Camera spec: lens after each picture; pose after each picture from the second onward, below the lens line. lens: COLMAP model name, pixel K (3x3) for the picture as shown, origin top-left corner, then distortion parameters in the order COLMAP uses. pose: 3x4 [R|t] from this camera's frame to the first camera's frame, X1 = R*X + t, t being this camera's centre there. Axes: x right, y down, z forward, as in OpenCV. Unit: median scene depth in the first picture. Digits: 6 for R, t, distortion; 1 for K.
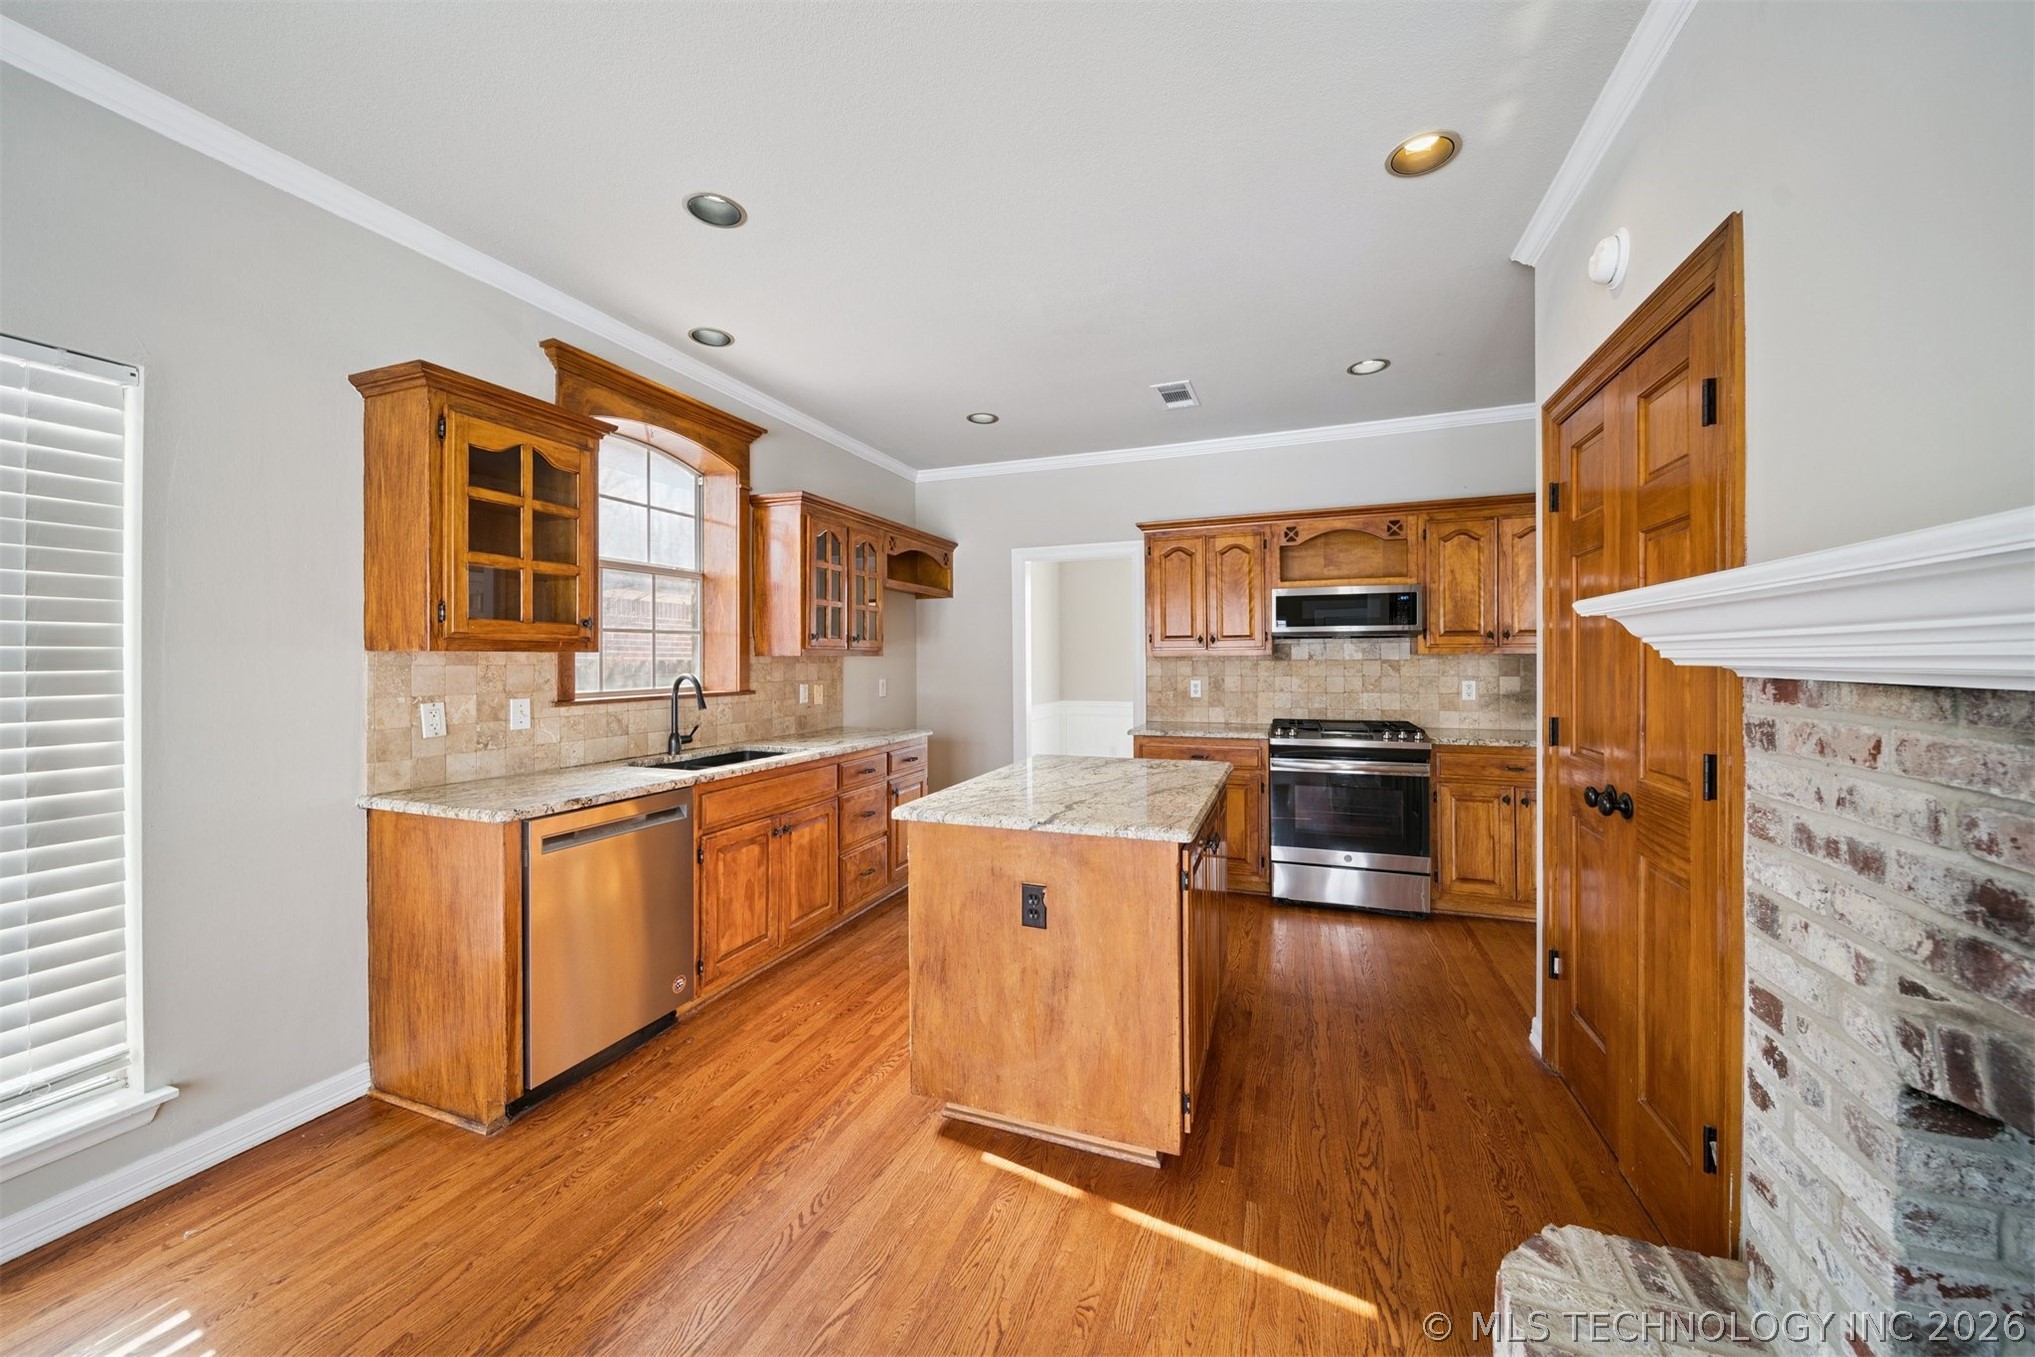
lens RADIAL K [[719.2, 0, 1013.7], [0, 719.2, 661.5], [0, 0, 1]] dist [-0.001562, -0.000334]
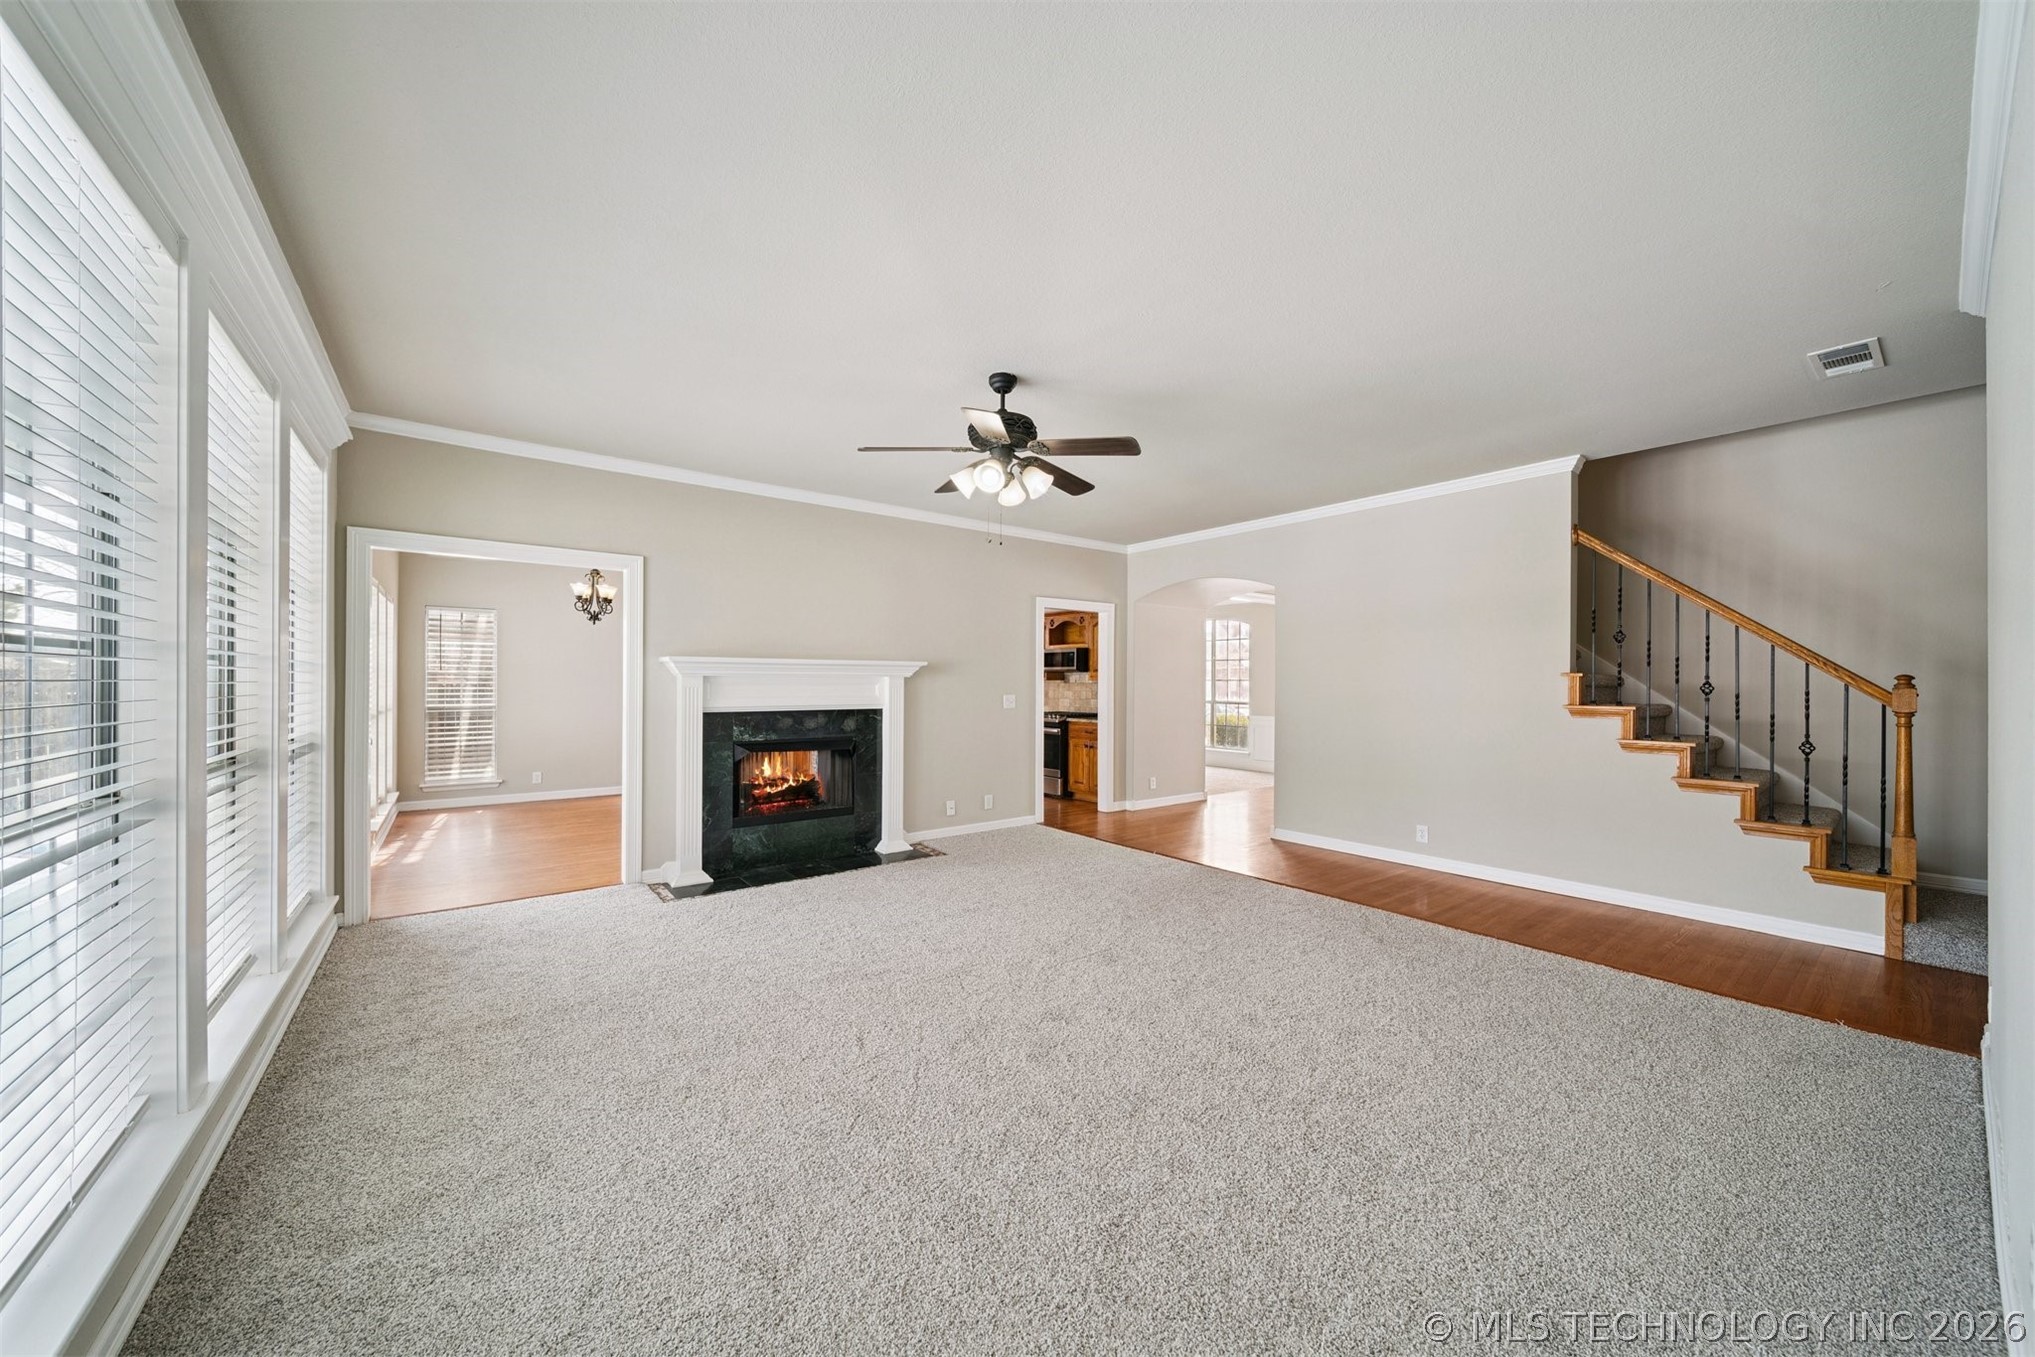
lens RADIAL K [[719.2, 0, 1032.2], [0, 719.2, 677.6], [0, 0, 1]] dist [-0.001562, -0.000334]
pose [[0.850513, 0.007447, -0.525901, 2.163032], [-0.009091, 0.999959, -0.000542, -0.022439], [0.525875, 0.005242, 0.850546, -1.229812]]
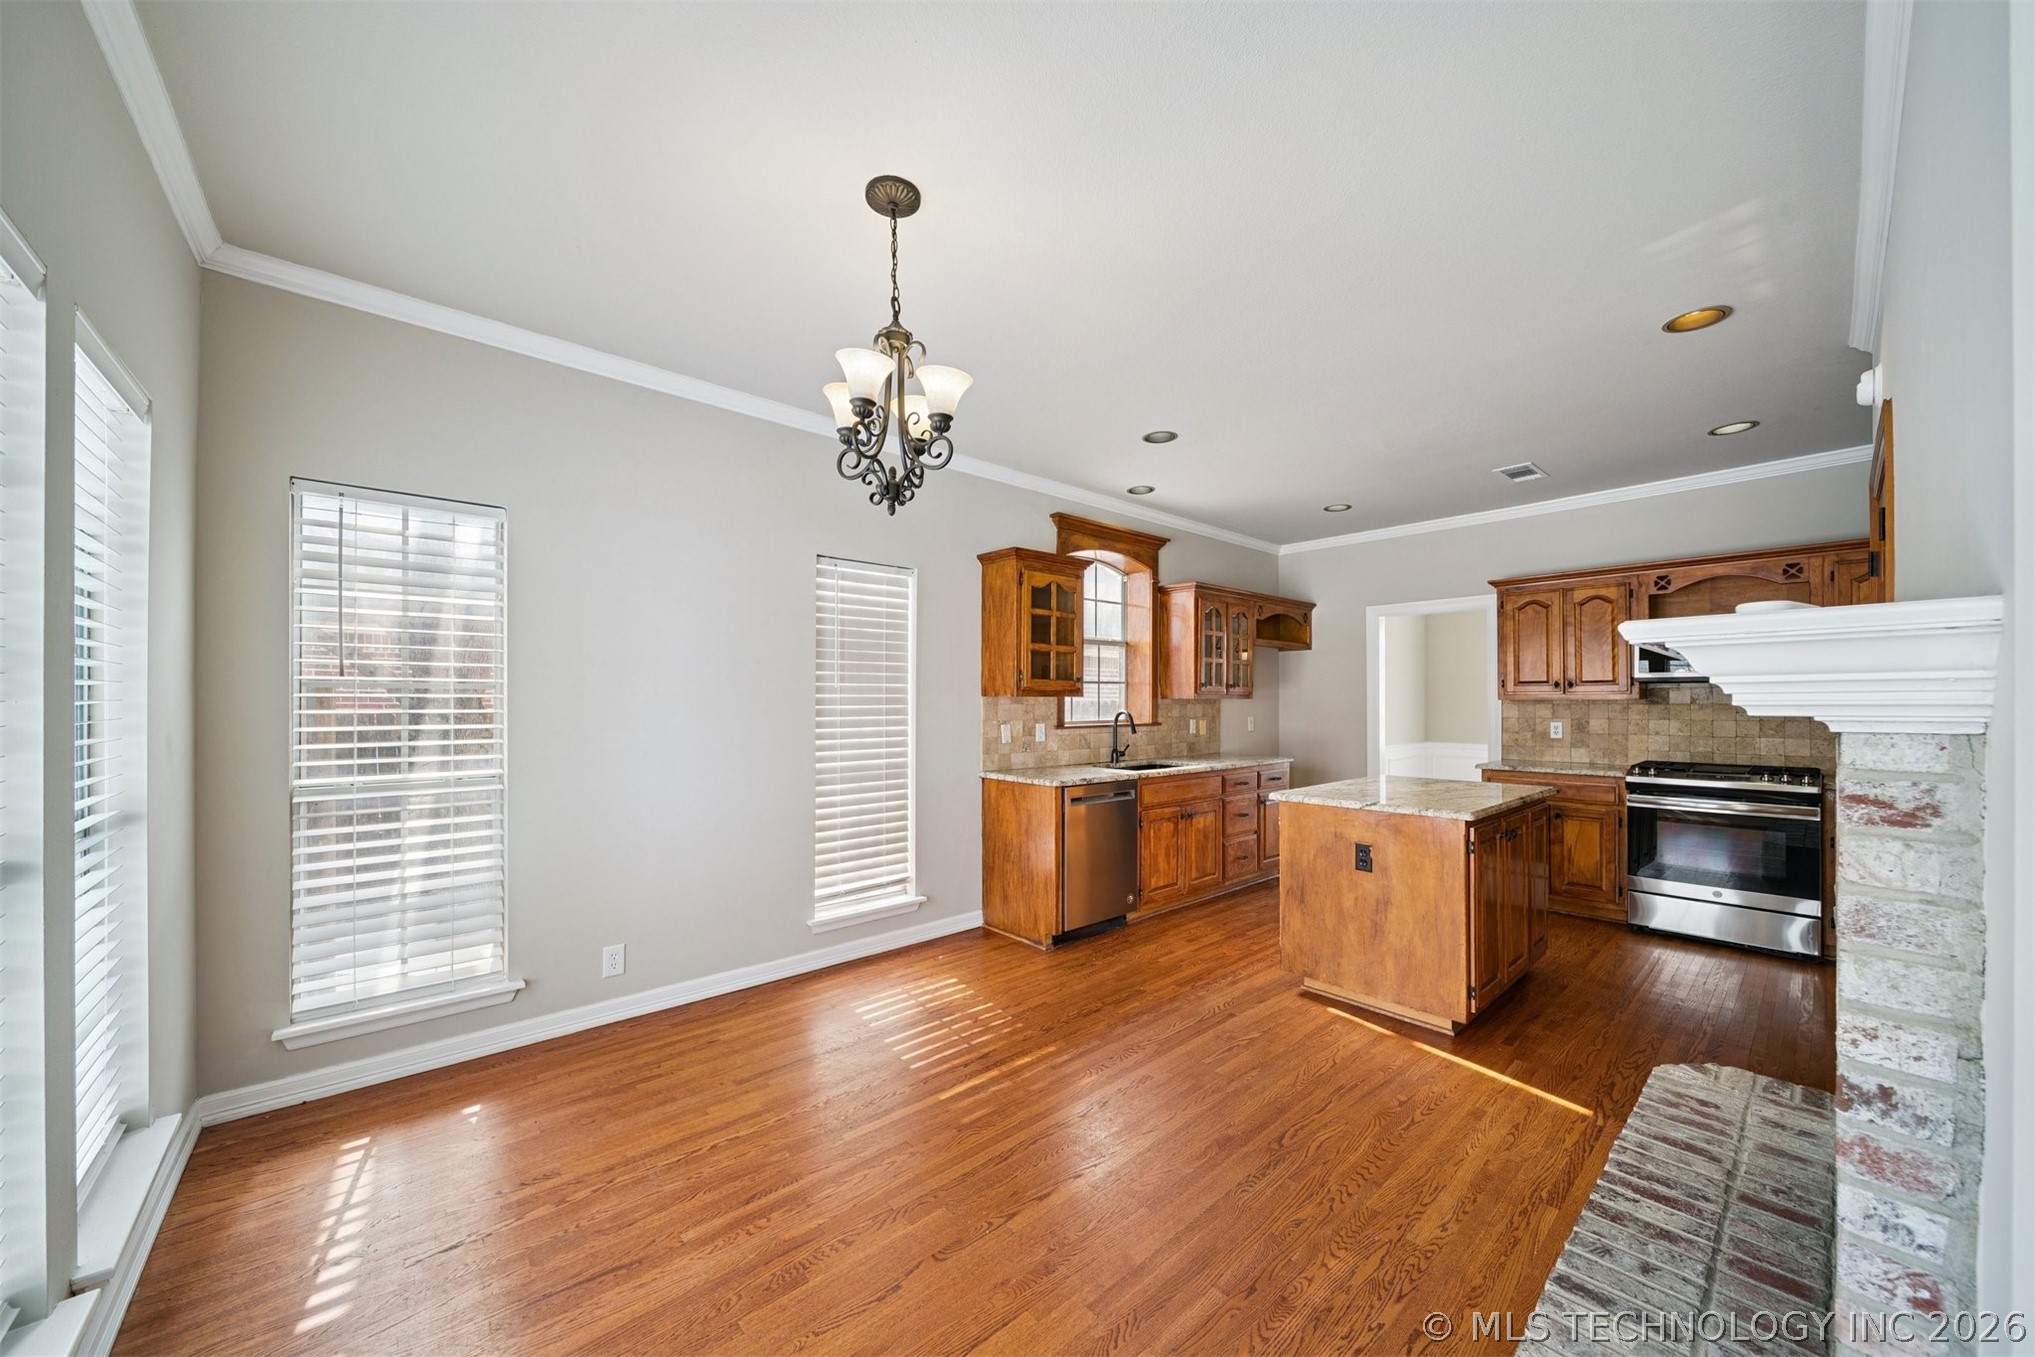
lens RADIAL K [[719.2, 0, 1014.3], [0, 719.2, 698.7], [0, 0, 1]] dist [-0.001562, -0.000334]
pose [[0.887531, 0.003090, -0.460738, 0.050229], [-0.005280, 0.999980, -0.003463, -0.001672], [0.460718, 0.005506, 0.887529, -0.525346]]
